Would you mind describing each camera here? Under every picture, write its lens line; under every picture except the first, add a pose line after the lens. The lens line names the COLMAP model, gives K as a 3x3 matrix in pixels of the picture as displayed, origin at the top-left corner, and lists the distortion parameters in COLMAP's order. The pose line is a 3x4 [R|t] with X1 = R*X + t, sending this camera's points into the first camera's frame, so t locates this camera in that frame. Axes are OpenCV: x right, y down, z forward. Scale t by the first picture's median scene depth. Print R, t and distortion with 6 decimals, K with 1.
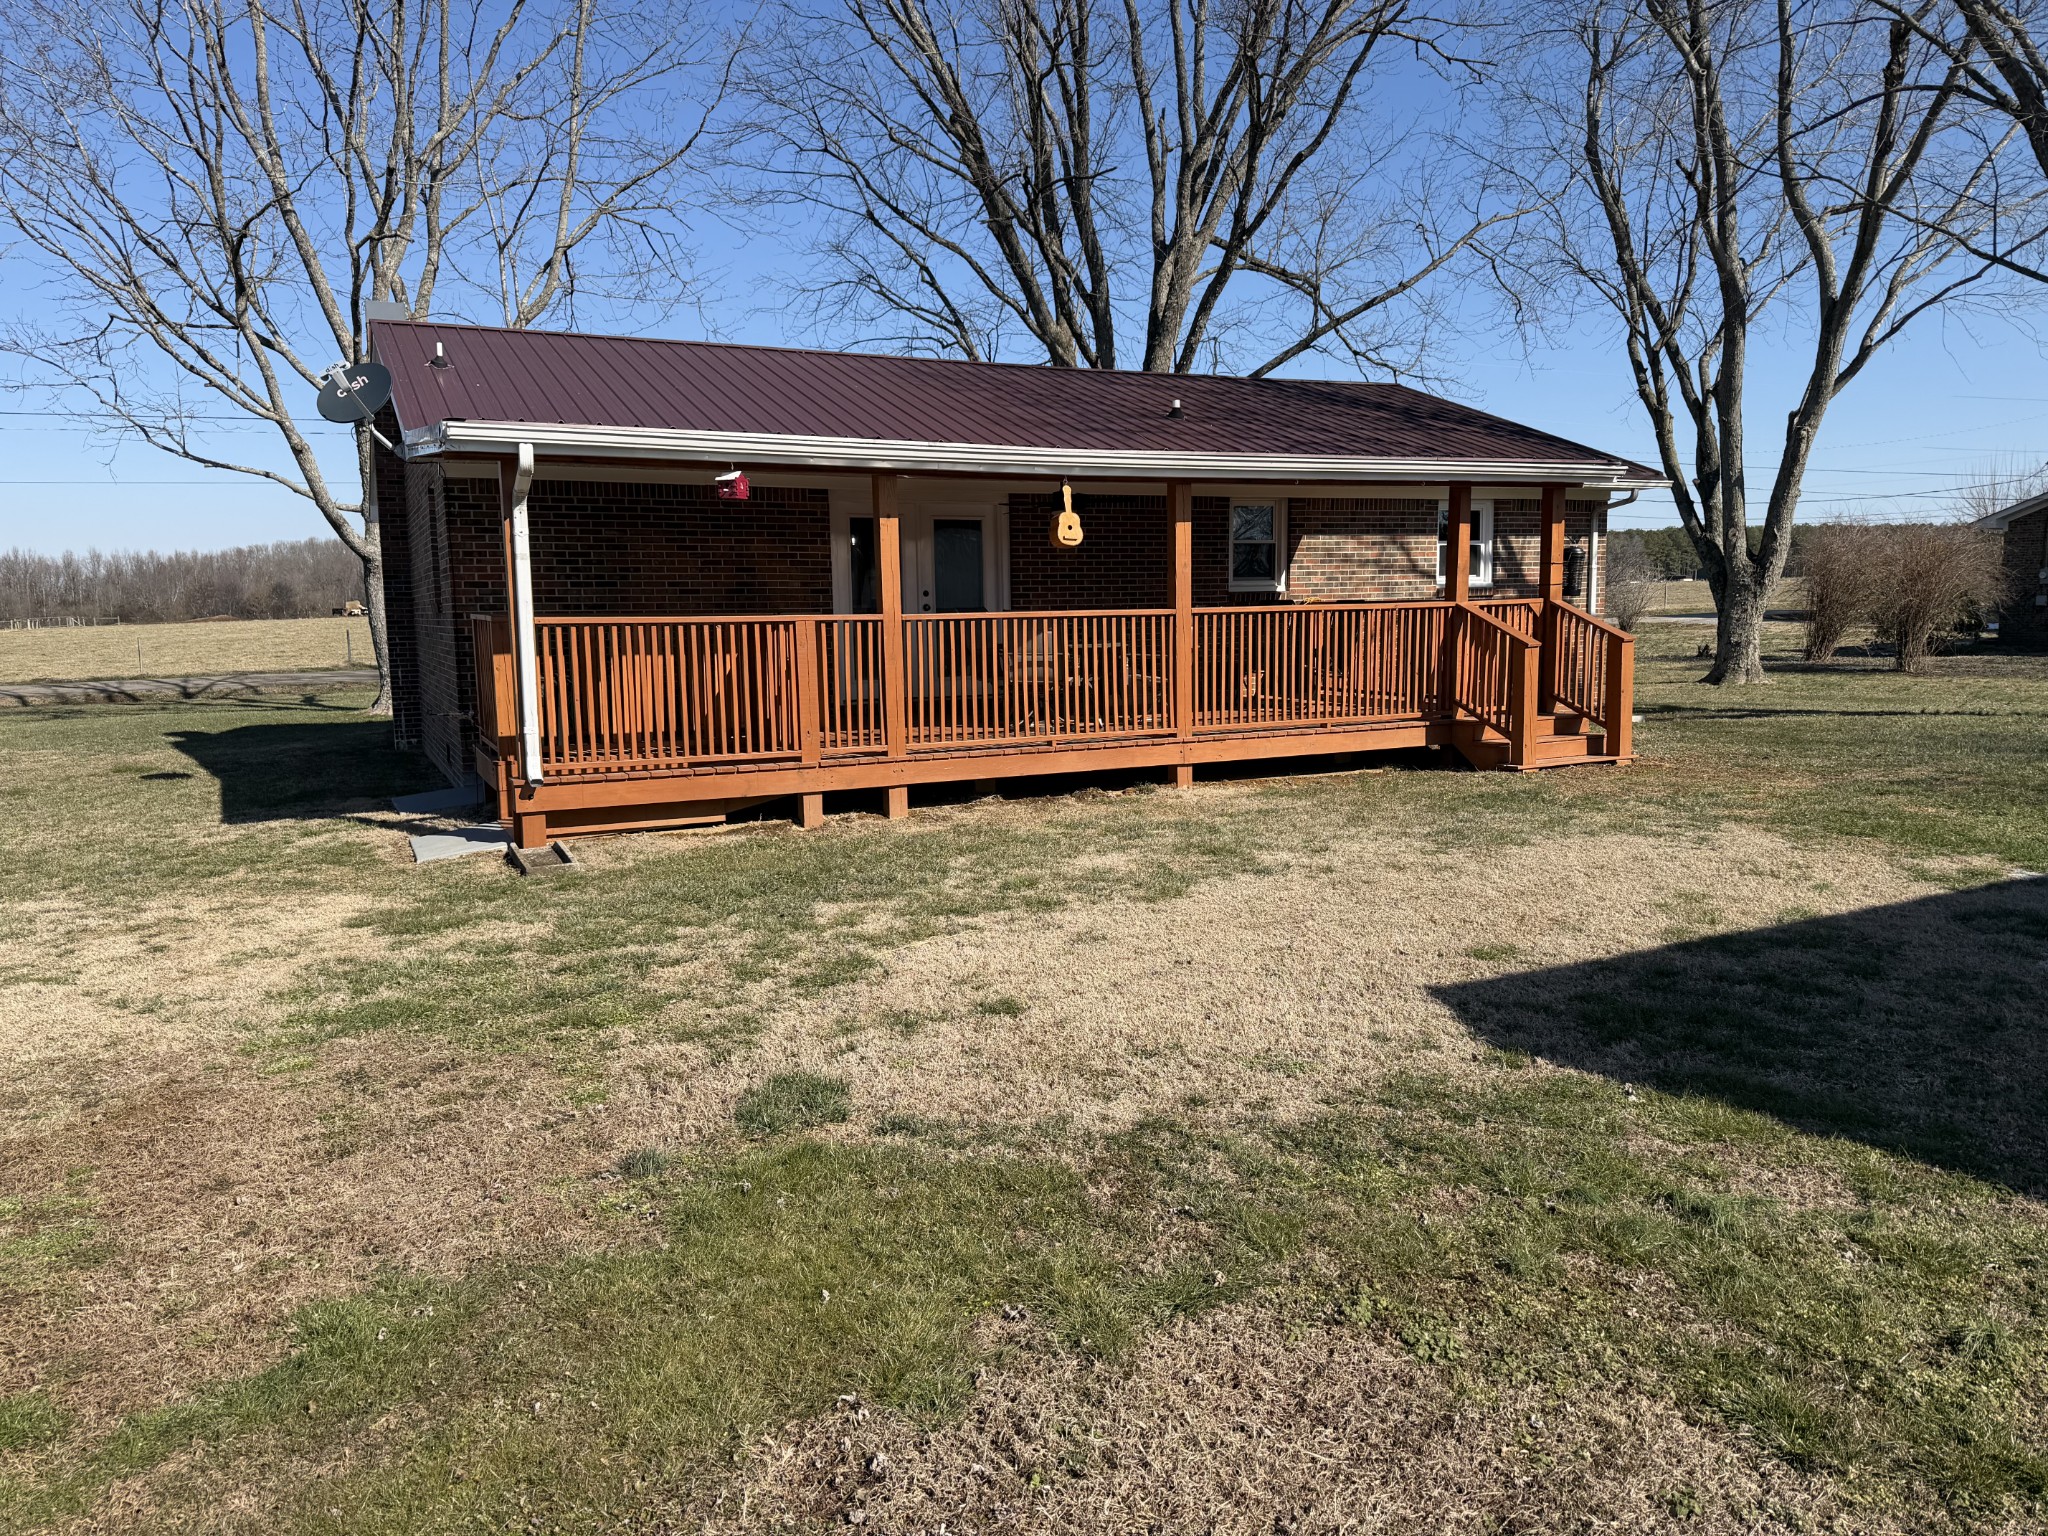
lens RADIAL K [[1446.1, 0, 1030.1], [0, 1446.1, 769.0], [0, 0, 1]] dist [0.155809, -0.272742]
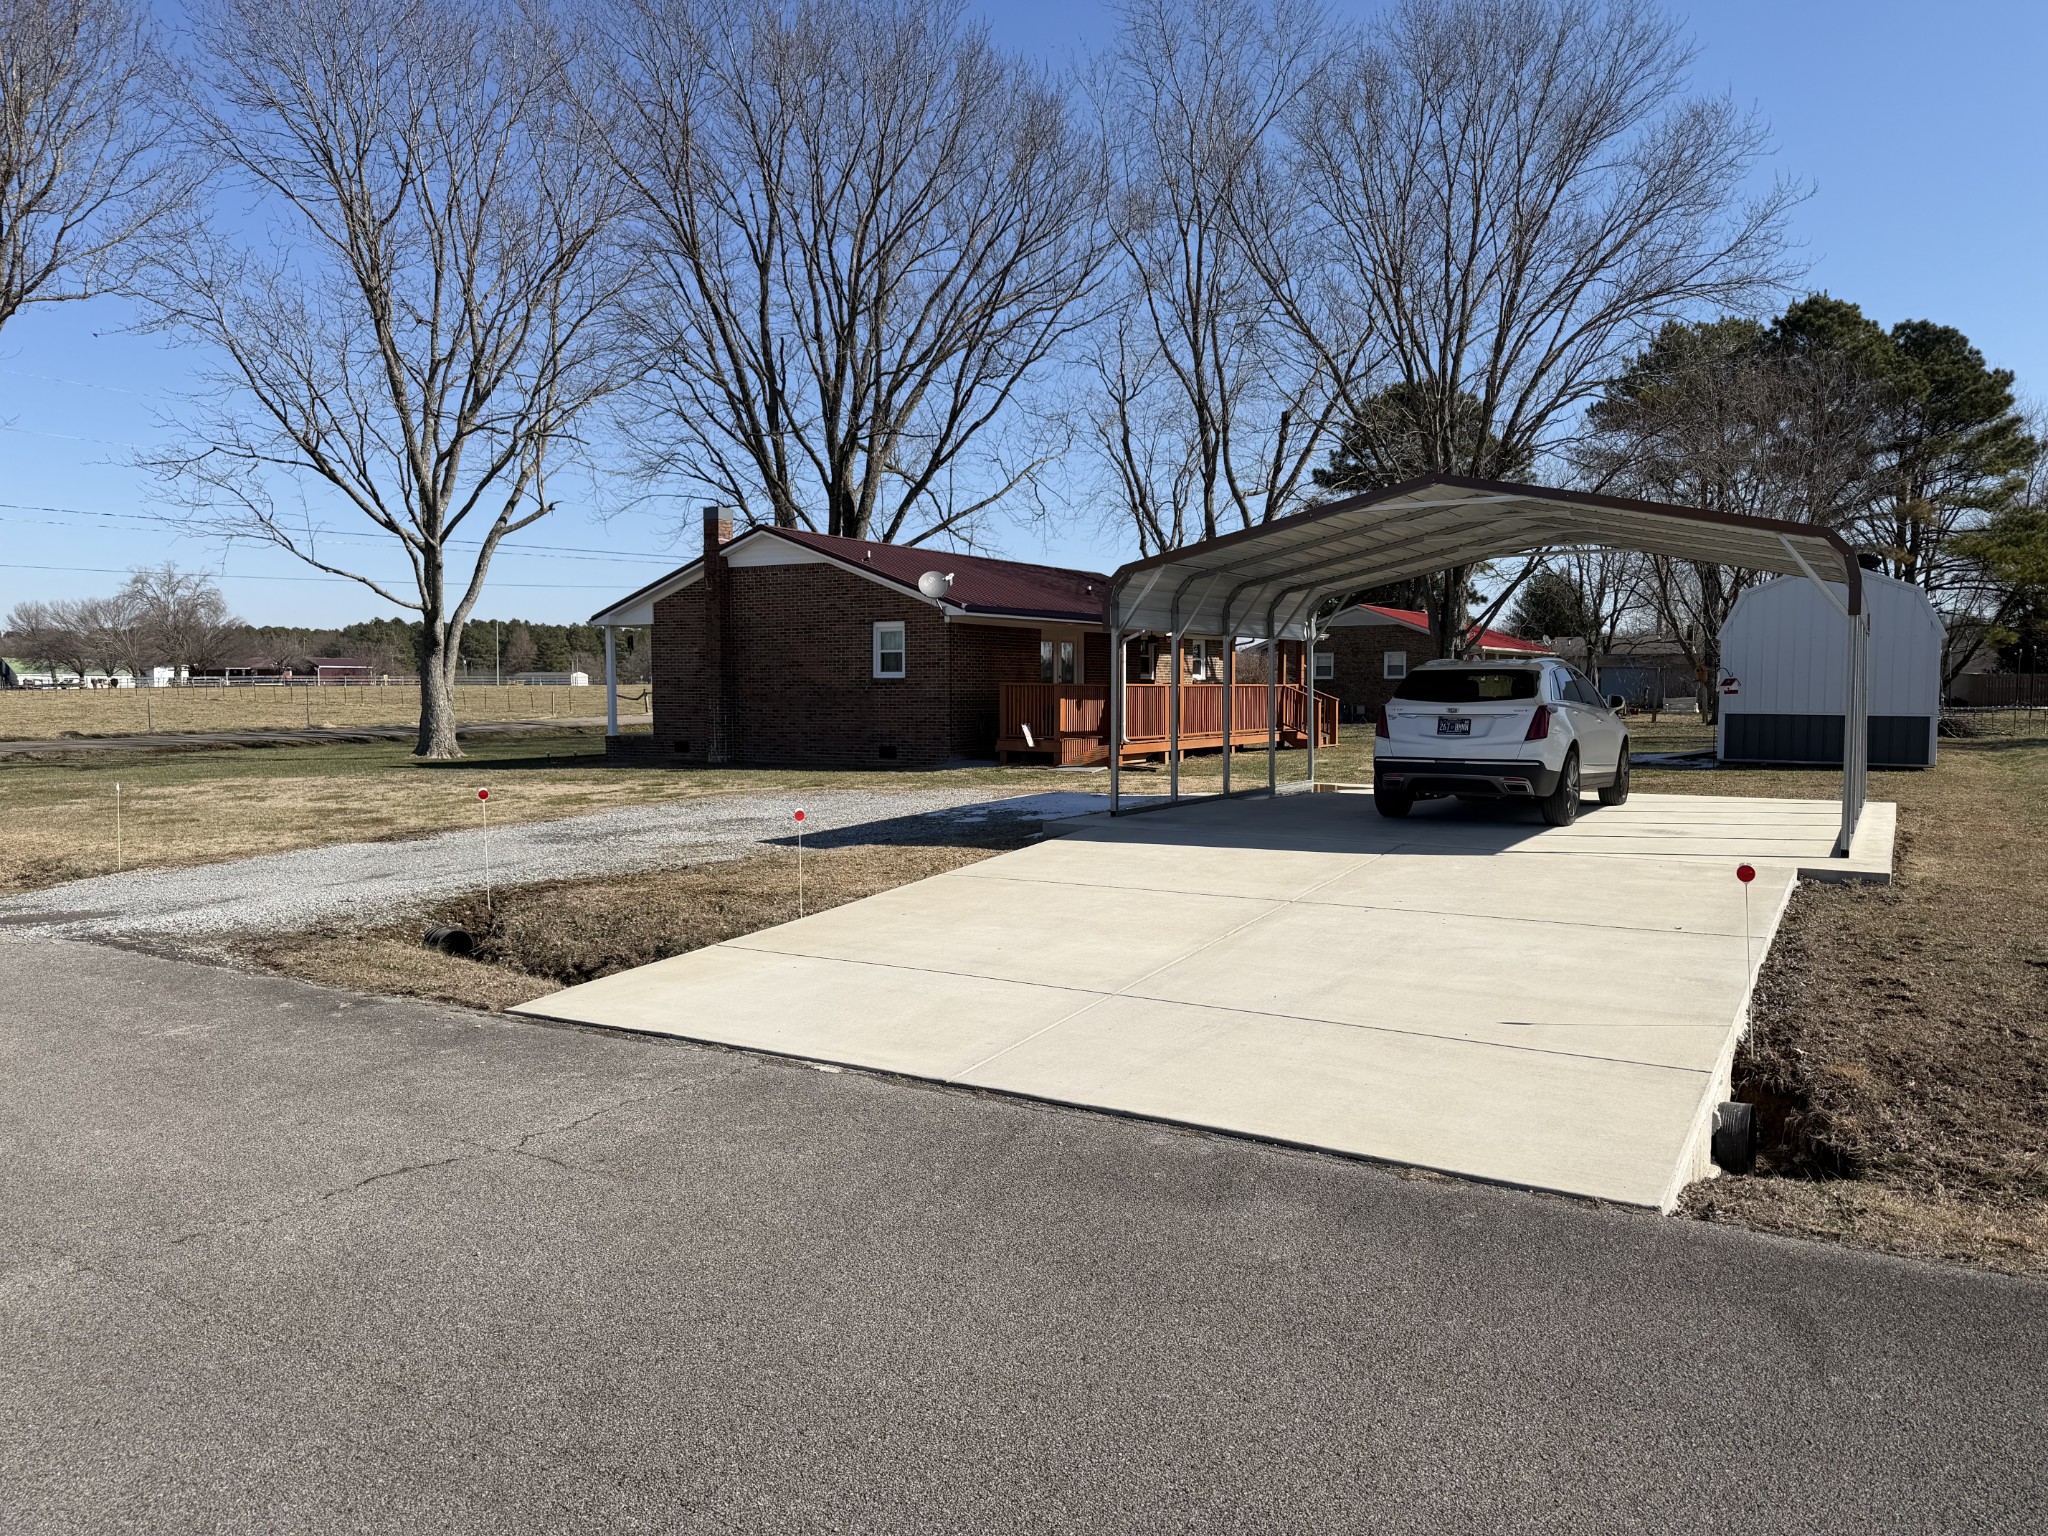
lens RADIAL K [[1446.1, 0, 1030.1], [0, 1446.1, 769.0], [0, 0, 1]] dist [0.155809, -0.272742]
pose [[0.842876, -0.014488, 0.537912, -0.672941], [0.048078, 0.997667, -0.048466, 0.061437], [-0.535955, 0.066713, 0.841606, -0.409603]]
